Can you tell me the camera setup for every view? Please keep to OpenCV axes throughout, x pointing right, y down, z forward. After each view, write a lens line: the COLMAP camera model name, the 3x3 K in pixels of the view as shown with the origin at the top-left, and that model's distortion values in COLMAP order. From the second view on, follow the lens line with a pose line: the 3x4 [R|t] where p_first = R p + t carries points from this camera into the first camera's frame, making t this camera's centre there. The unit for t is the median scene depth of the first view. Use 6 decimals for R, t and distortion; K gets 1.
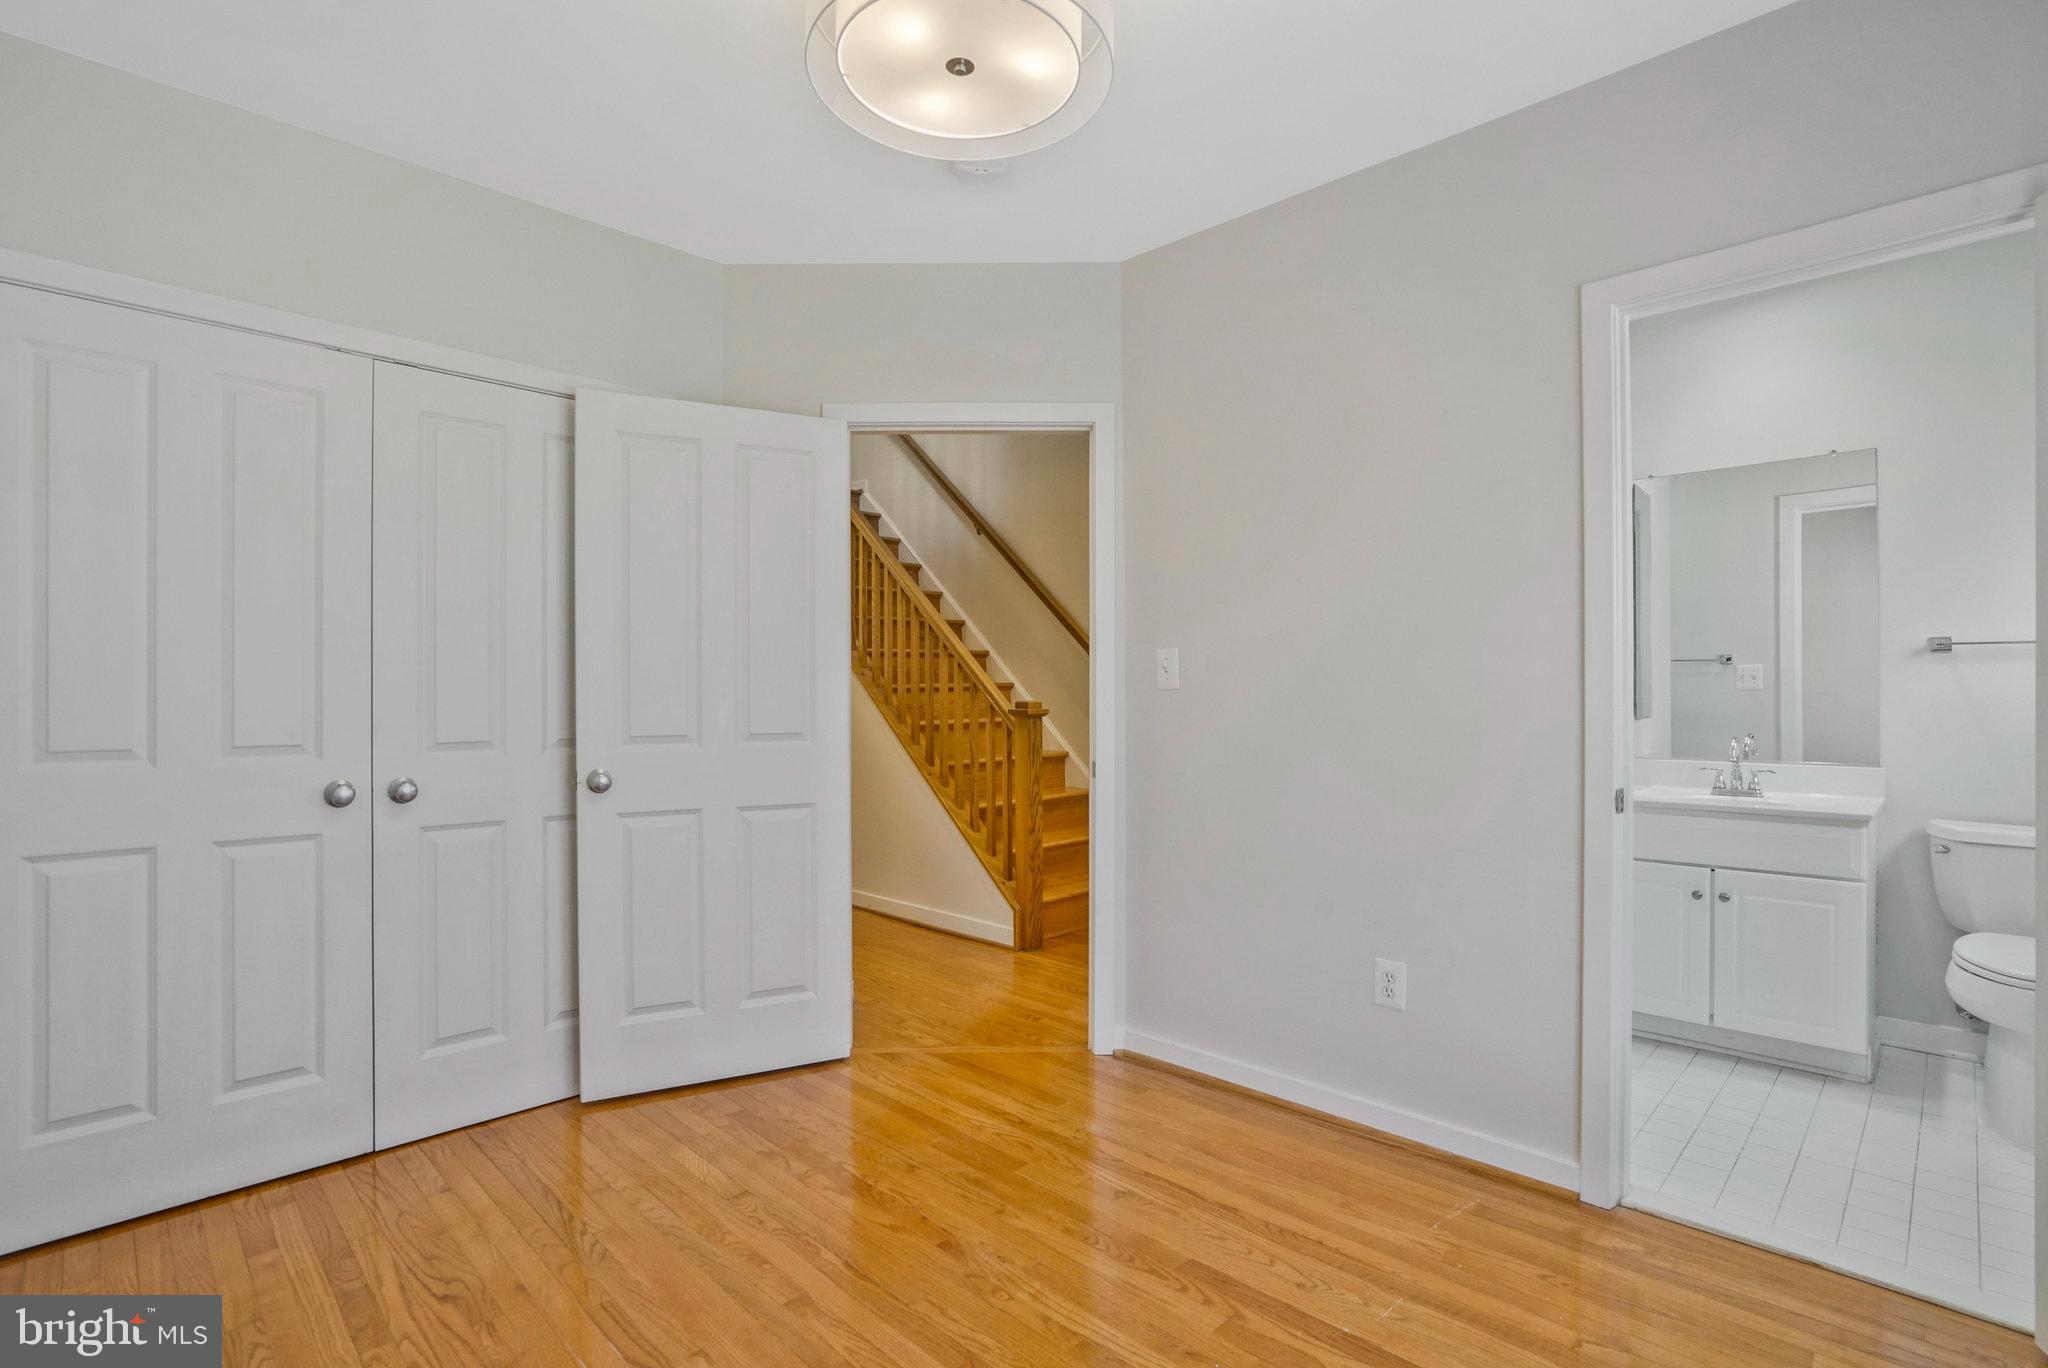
lens RADIAL K [[966.9, 0, 1009.6], [0, 966.9, 689.7], [0, 0, 1]] dist [-0.022978, 0.002175]
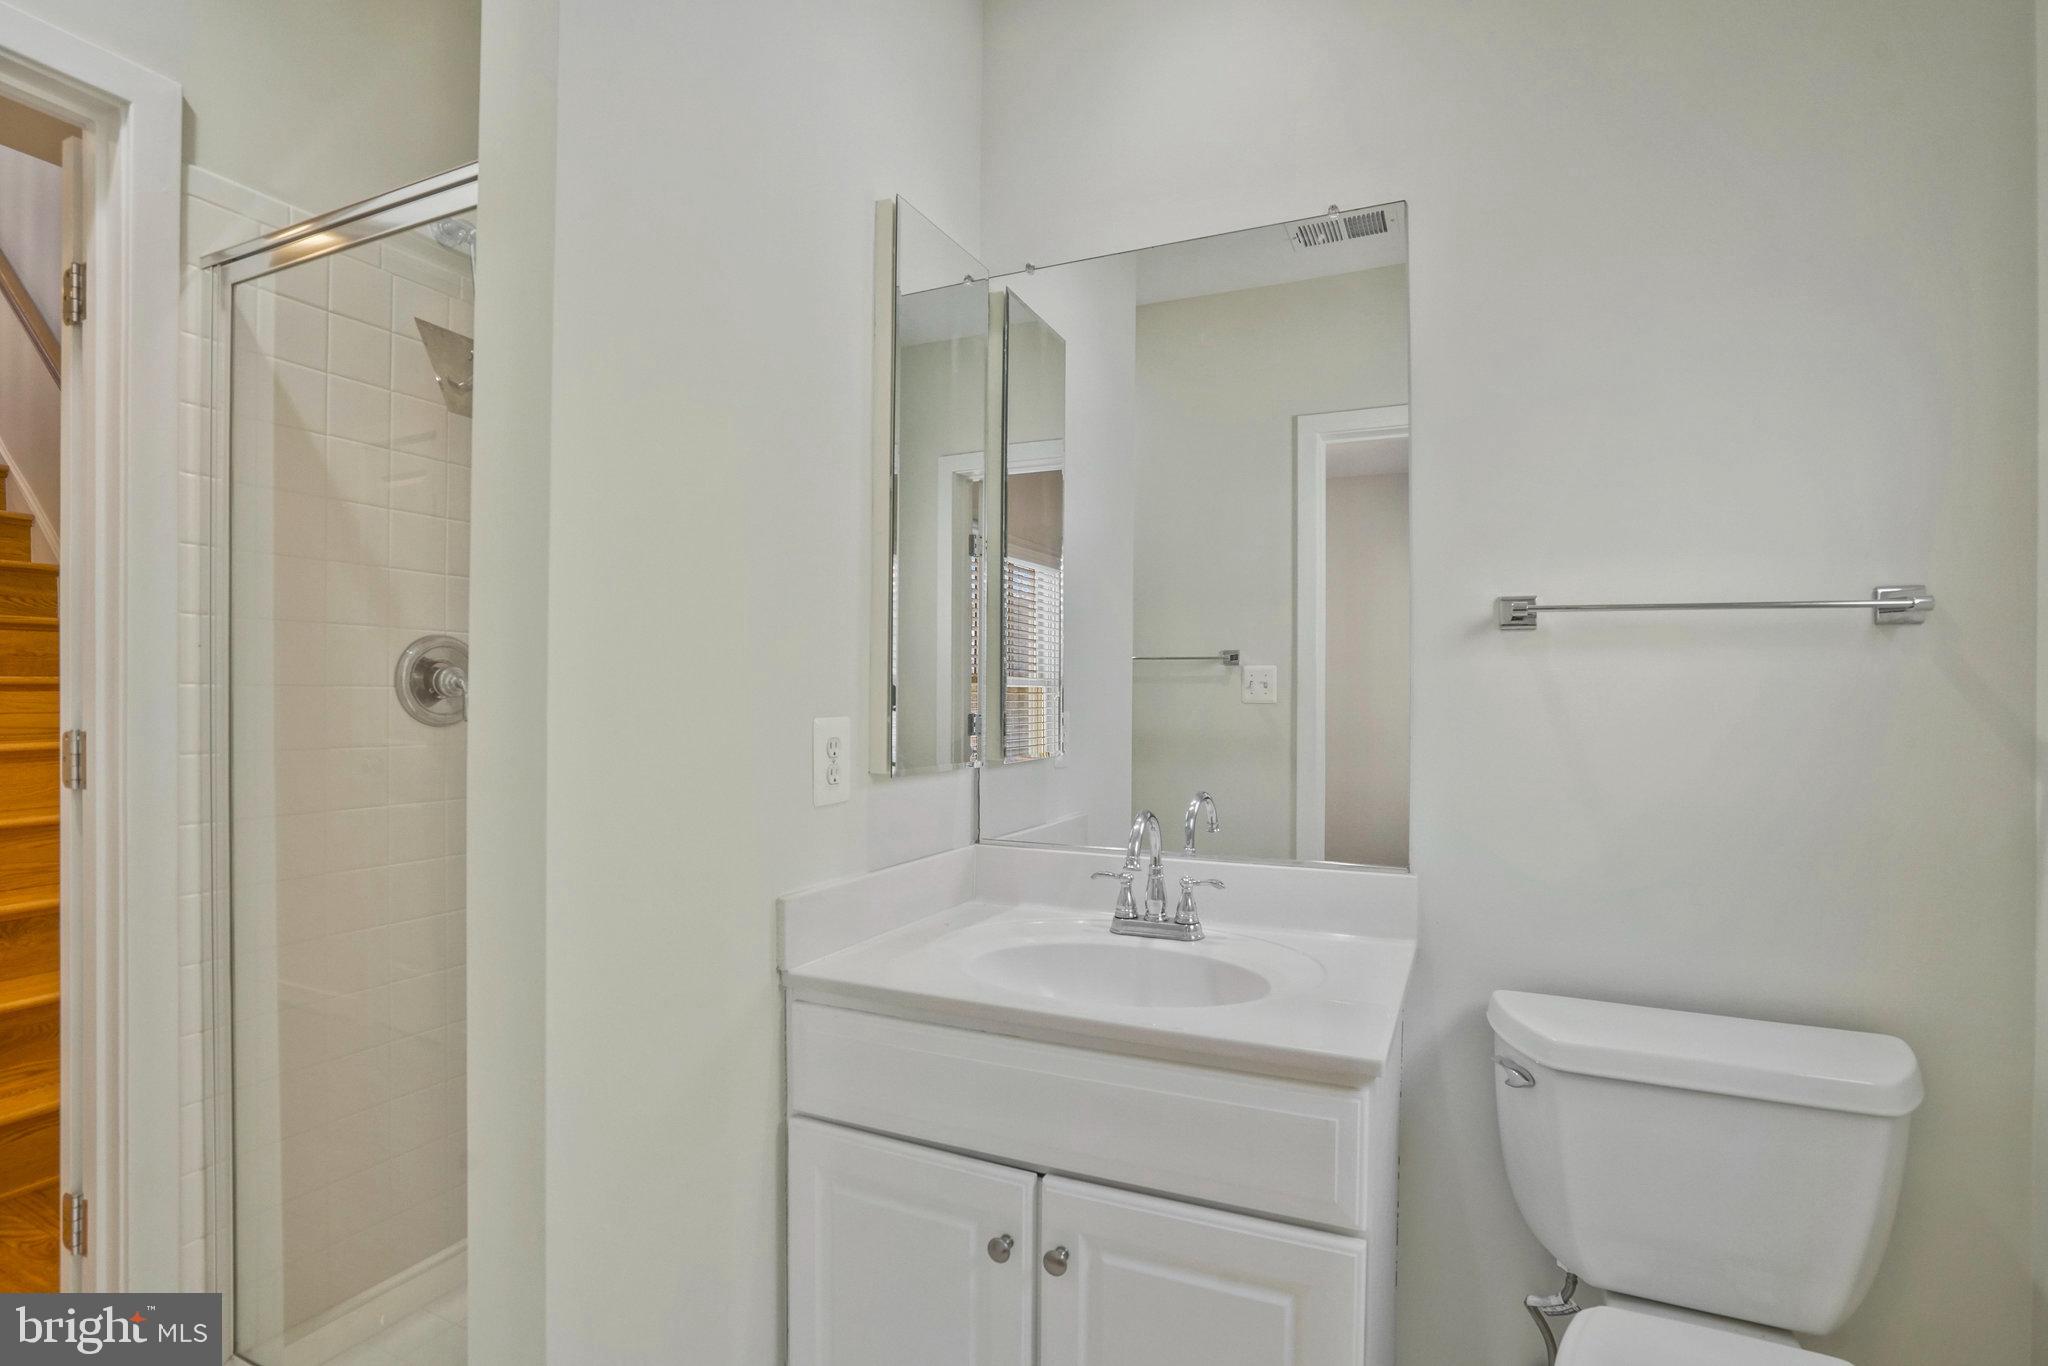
lens RADIAL K [[966.9, 0, 1032.4], [0, 966.9, 691.8], [0, 0, 1]] dist [-0.022978, 0.002175]
pose [[0.936401, 0.015812, 0.350576, 0.591791], [-0.015242, 0.999874, -0.004383, -0.003440], [-0.350601, -0.001239, 0.936524, 0.637869]]
